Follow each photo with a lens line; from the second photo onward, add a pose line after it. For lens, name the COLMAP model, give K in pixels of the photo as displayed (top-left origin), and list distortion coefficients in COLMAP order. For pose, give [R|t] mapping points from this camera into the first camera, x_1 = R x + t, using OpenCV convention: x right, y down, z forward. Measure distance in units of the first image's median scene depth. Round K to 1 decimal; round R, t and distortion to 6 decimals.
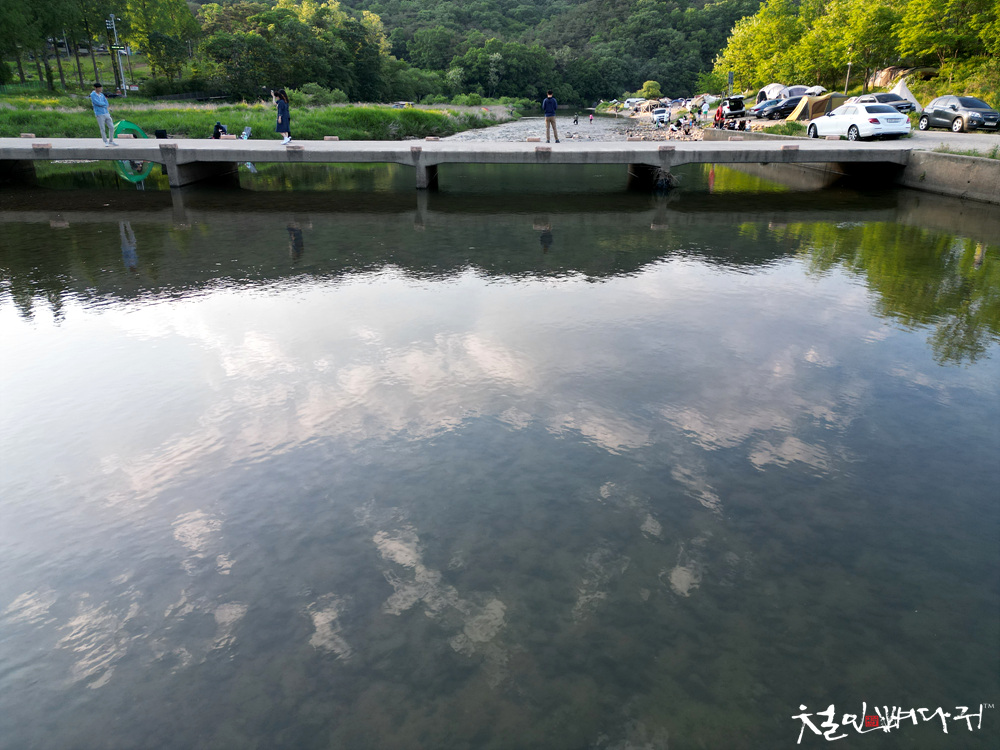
lens RADIAL K [[695.1, 0, 500.0], [0, 695.1, 375.0], [0, 0, 1]] dist [0.088643, -0.094491]
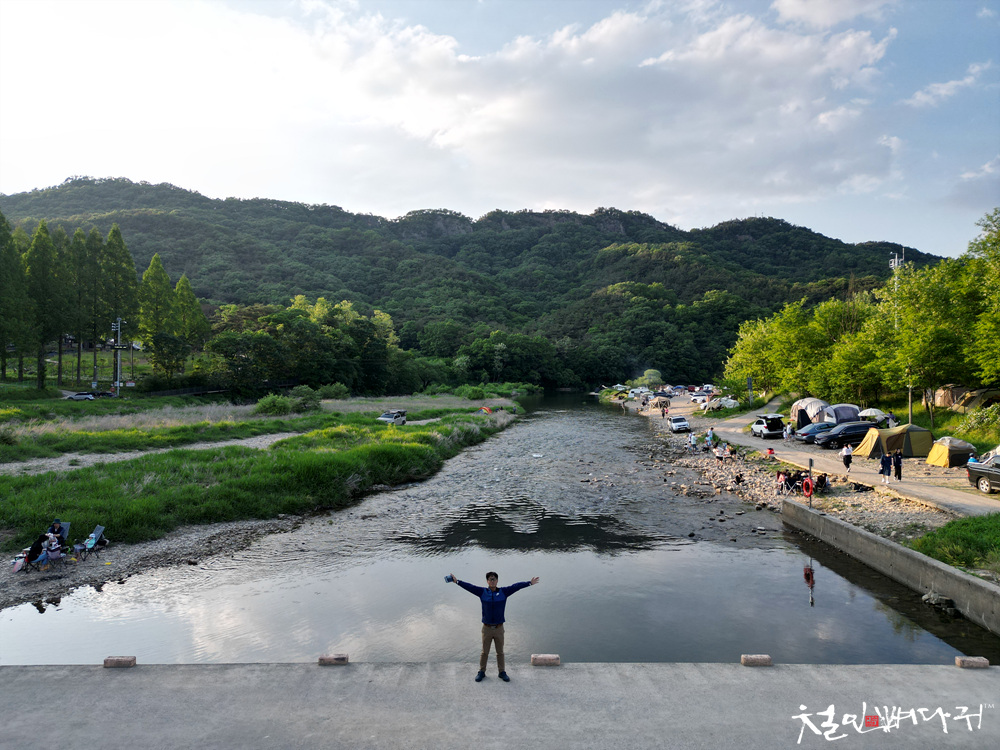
lens RADIAL K [[695.1, 0, 500.0], [0, 695.1, 375.0], [0, 0, 1]] dist [0.088643, -0.094491]
pose [[0.999968, -0.000226, -0.008019, 0.002810], [-0.002703, 0.931669, -0.363298, -0.047425], [0.007553, 0.363308, 0.931639, 0.067165]]
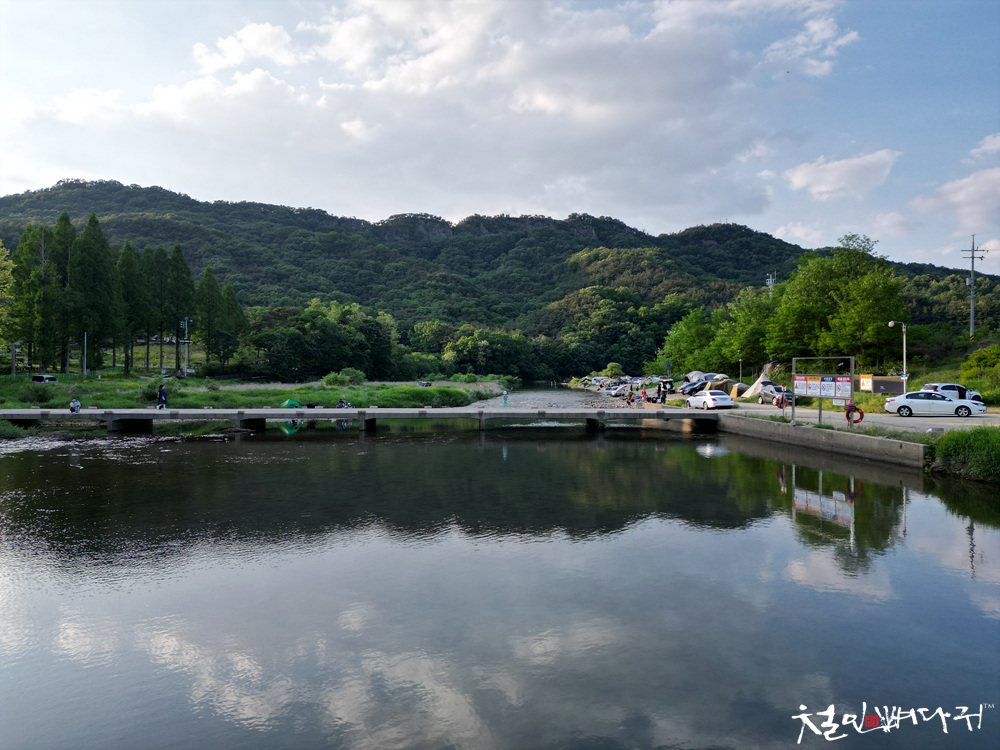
lens RADIAL K [[695.1, 0, 500.0], [0, 695.1, 375.0], [0, 0, 1]] dist [0.088643, -0.094491]
pose [[0.999631, 0.000742, 0.027172, -0.013475], [0.009171, 0.931811, -0.362828, 0.036446], [-0.025588, 0.362944, 0.931460, -0.107894]]
